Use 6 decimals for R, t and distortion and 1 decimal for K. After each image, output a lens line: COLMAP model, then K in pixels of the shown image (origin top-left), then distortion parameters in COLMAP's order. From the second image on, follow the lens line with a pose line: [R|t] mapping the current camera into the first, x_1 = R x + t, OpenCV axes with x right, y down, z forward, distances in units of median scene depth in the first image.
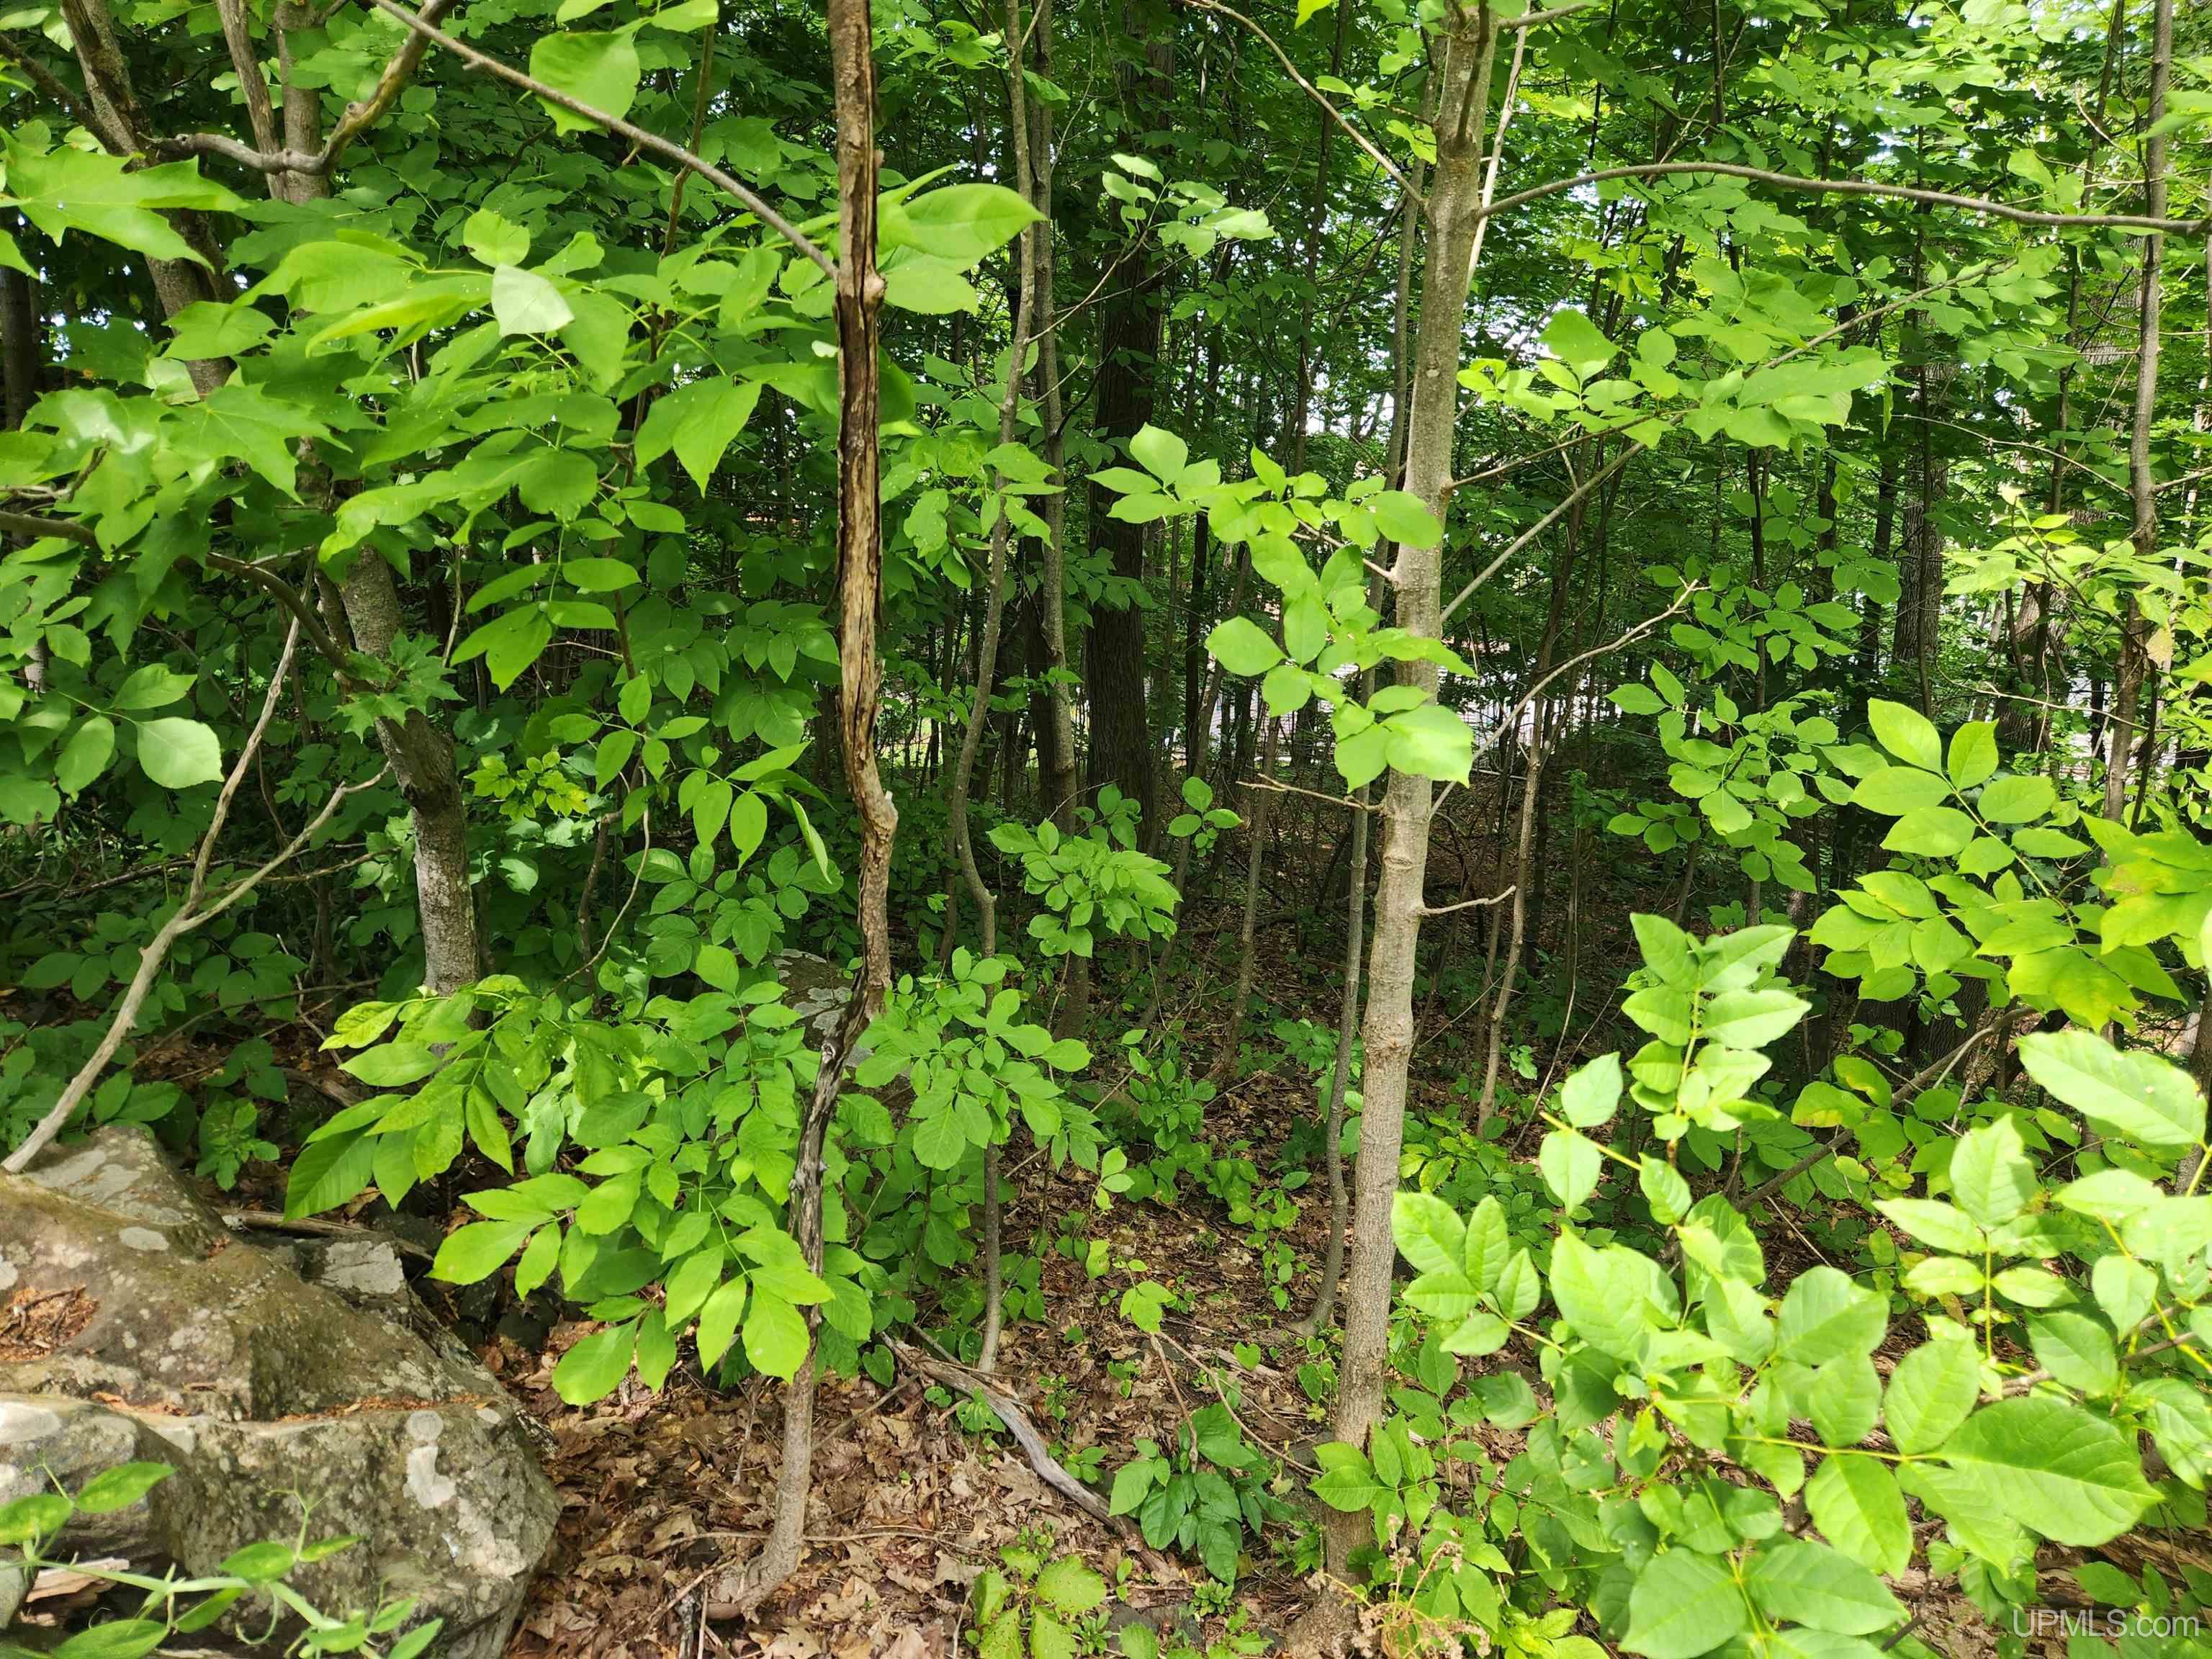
lens RADIAL K [[1507.7, 0, 1107.0], [0, 1507.7, 838.7], [0, 0, 1]] dist [0.088319, -0.080744]
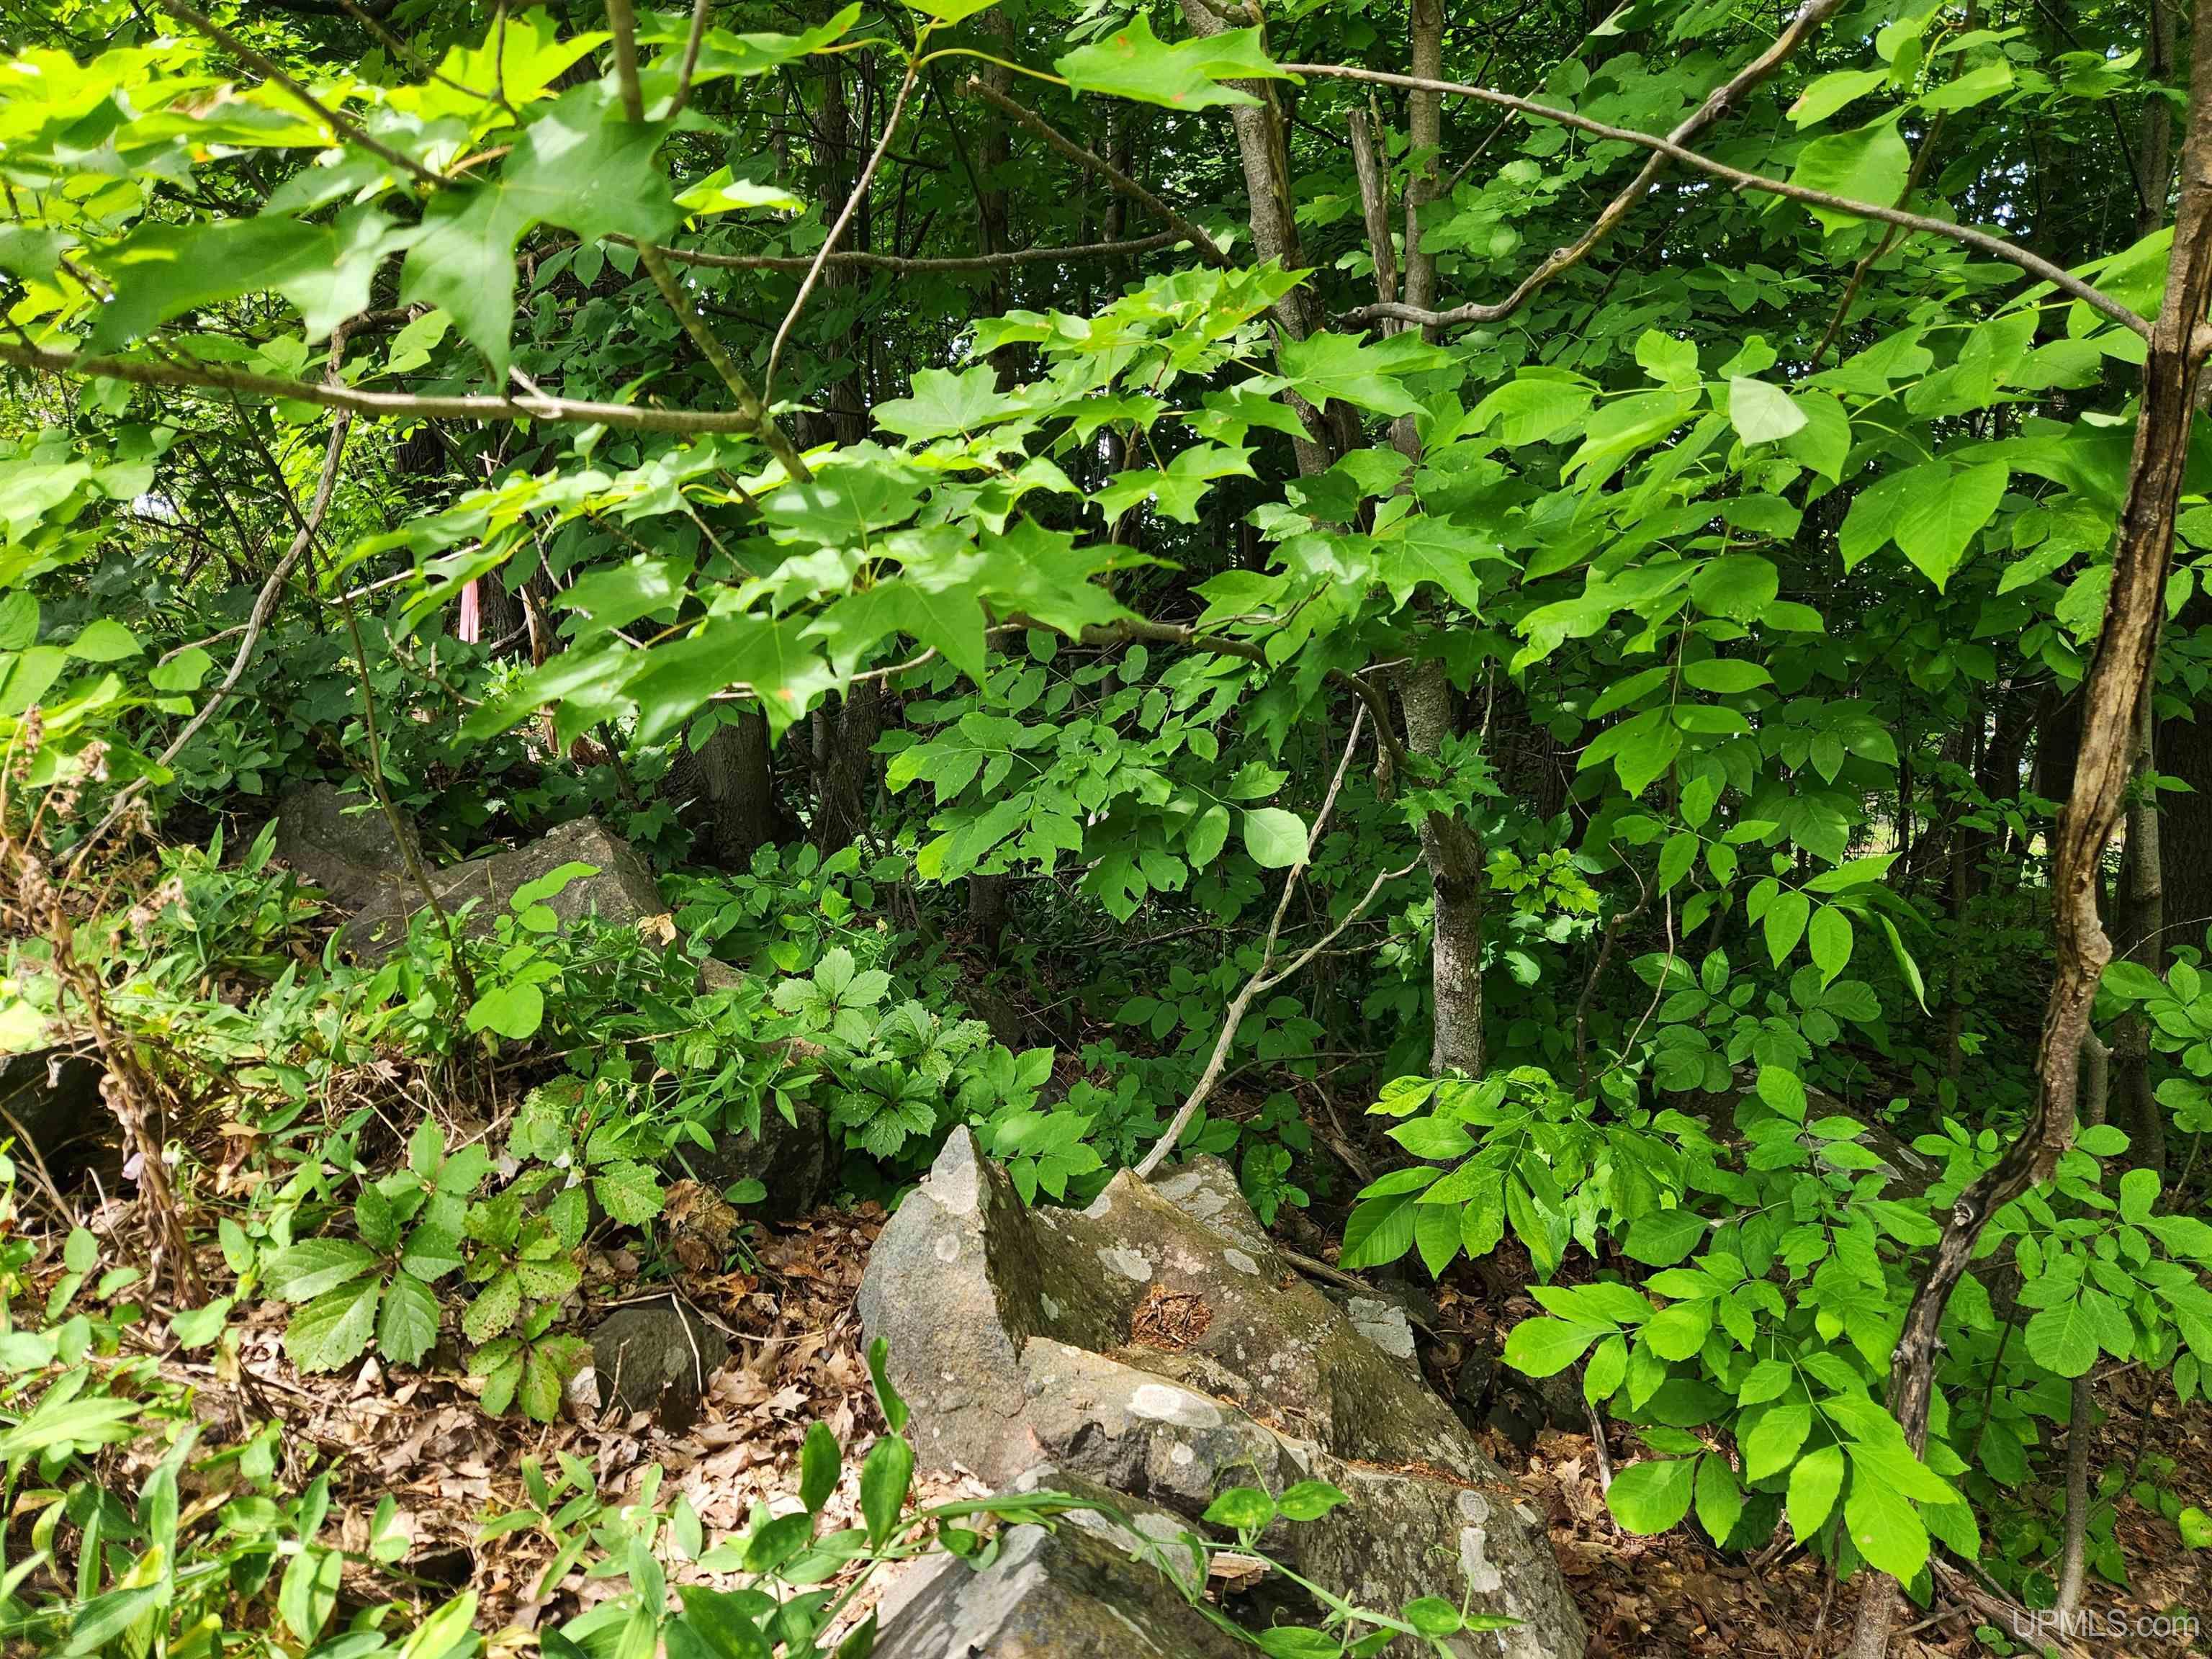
lens RADIAL K [[1505.8, 0, 1077.9], [0, 1505.8, 813.7], [0, 0, 1]] dist [0.082458, -0.071921]
pose [[0.828343, 0.032889, -0.559256, -0.093973], [-0.077243, 0.995446, -0.055867, 0.001241], [0.554871, 0.089476, 0.827111, -0.023092]]
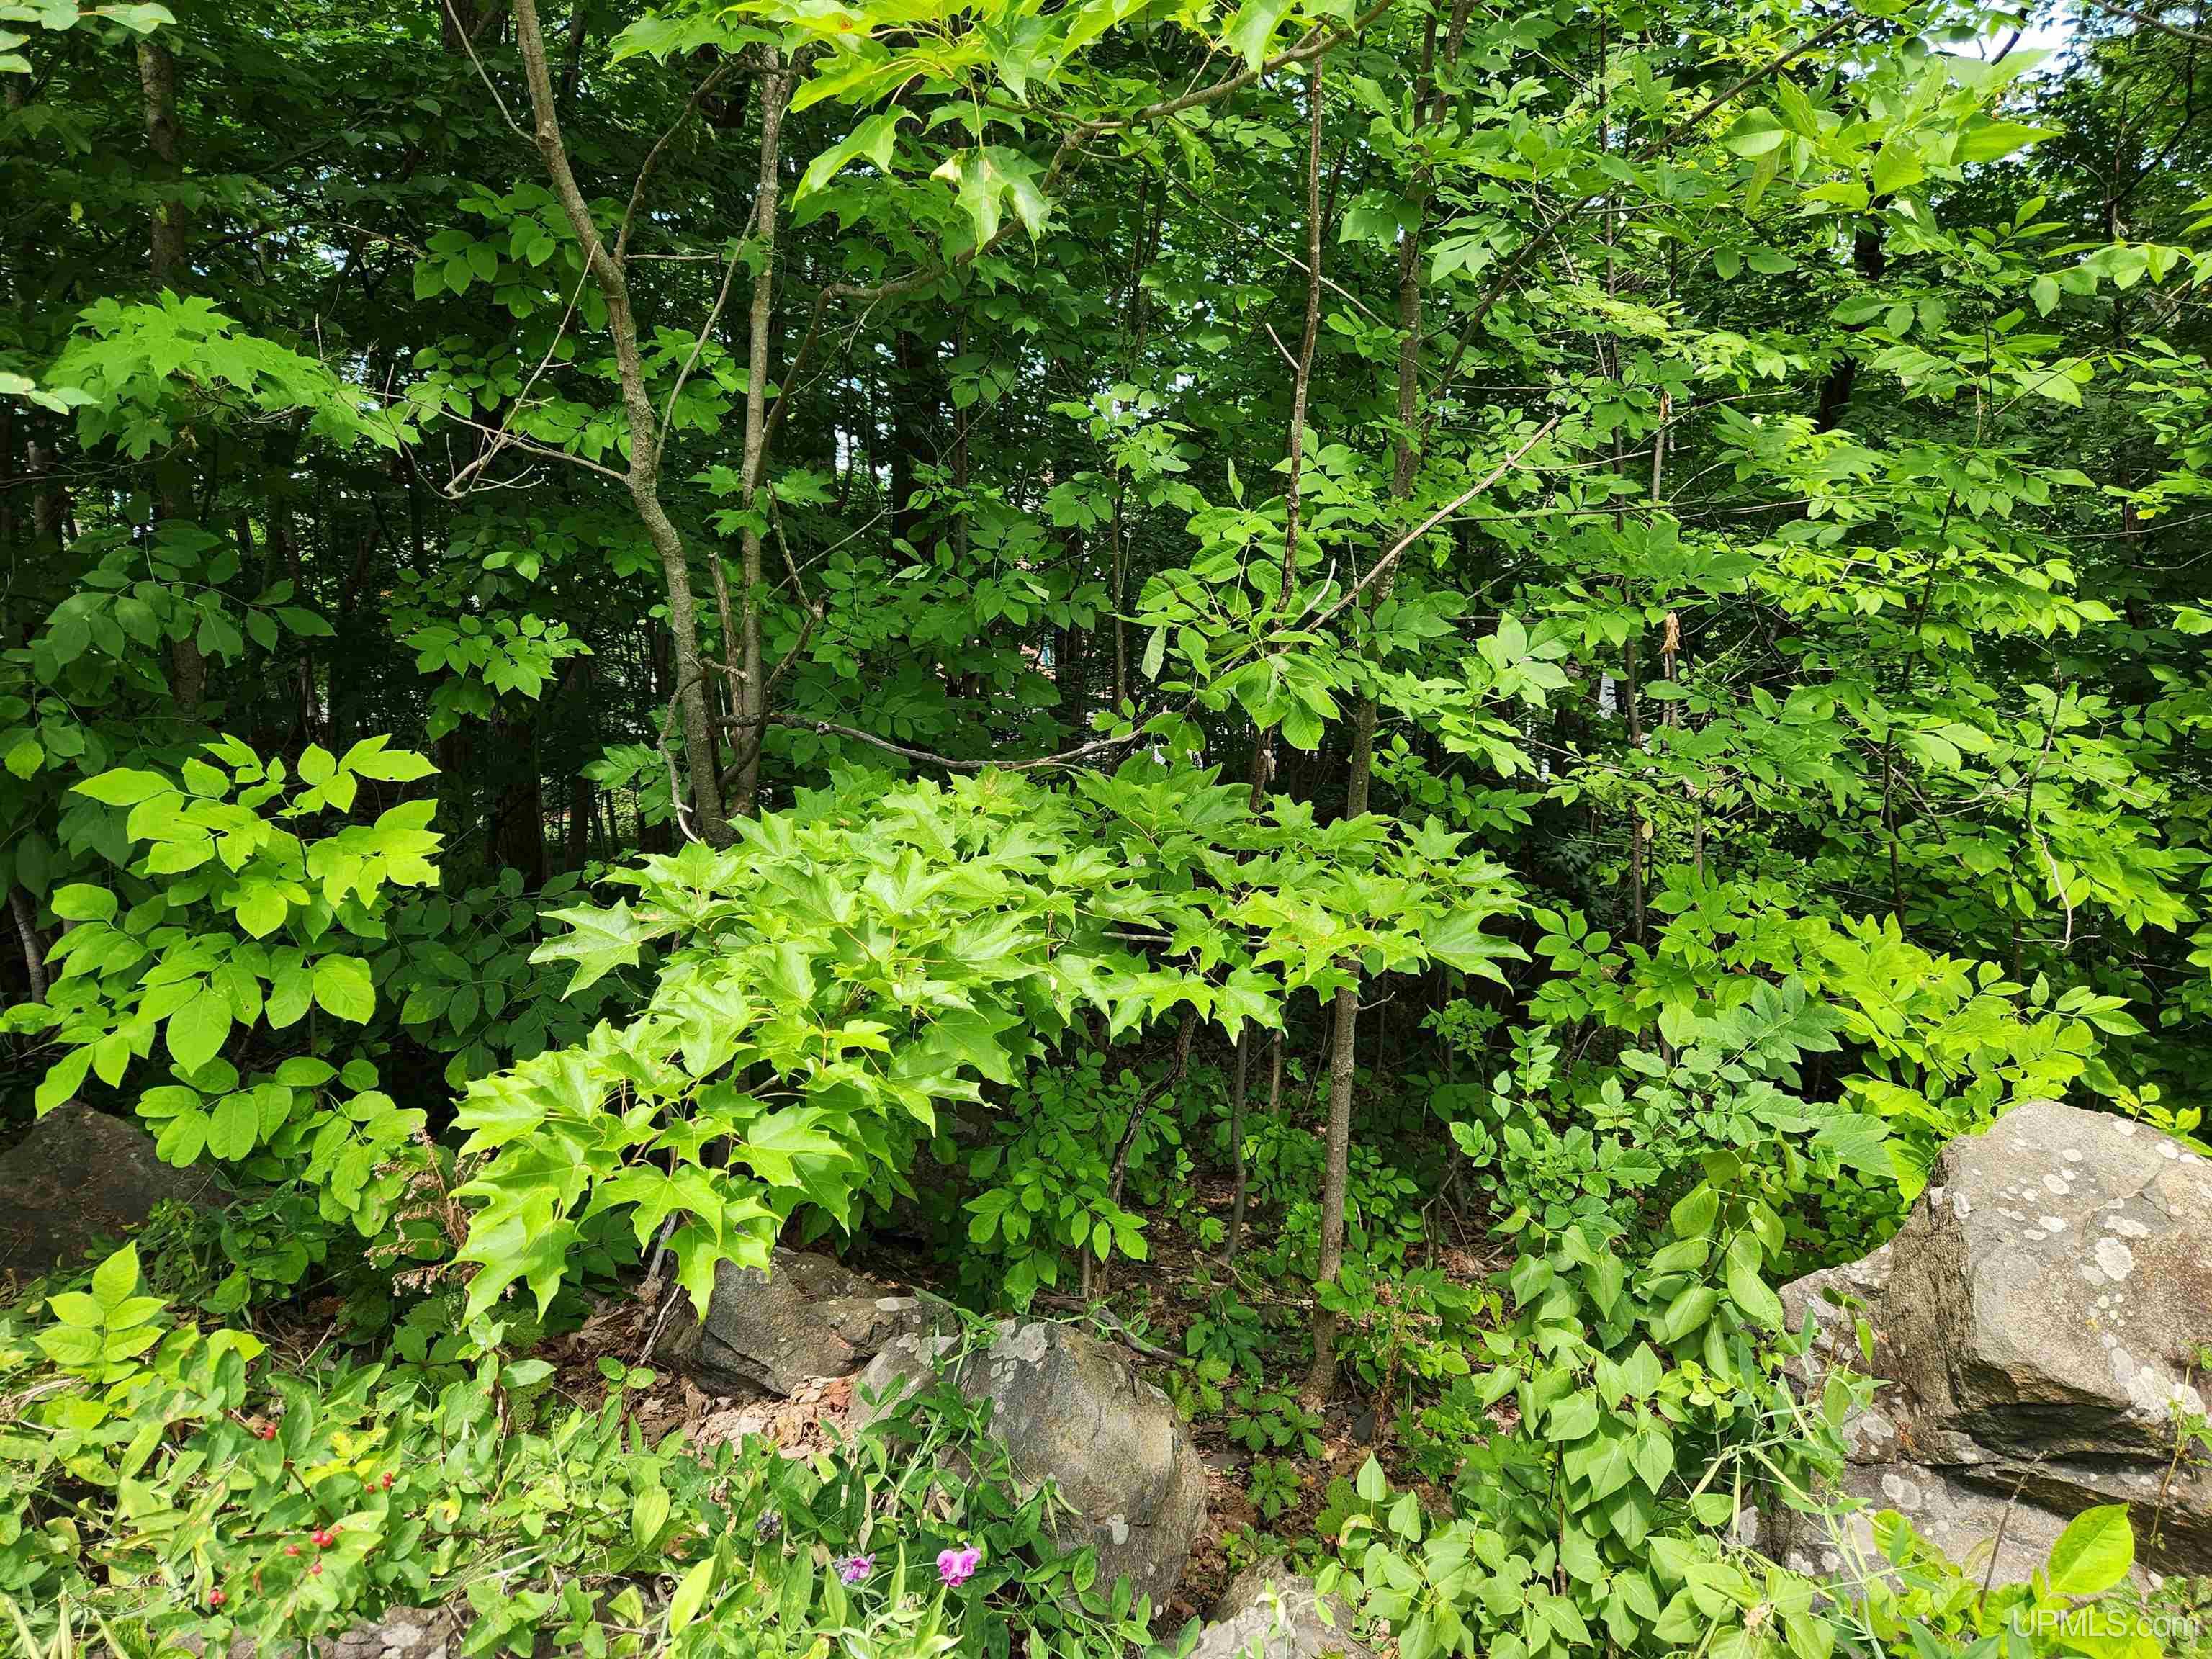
lens RADIAL K [[1499.7, 0, 1101.1], [0, 1499.7, 811.3], [0, 0, 1]] dist [0.079408, -0.074365]
pose [[0.968738, -0.080362, 0.234711, -0.571050], [0.089906, 0.995491, -0.030232, -0.182141], [-0.231223, 0.050388, 0.971595, -0.916314]]
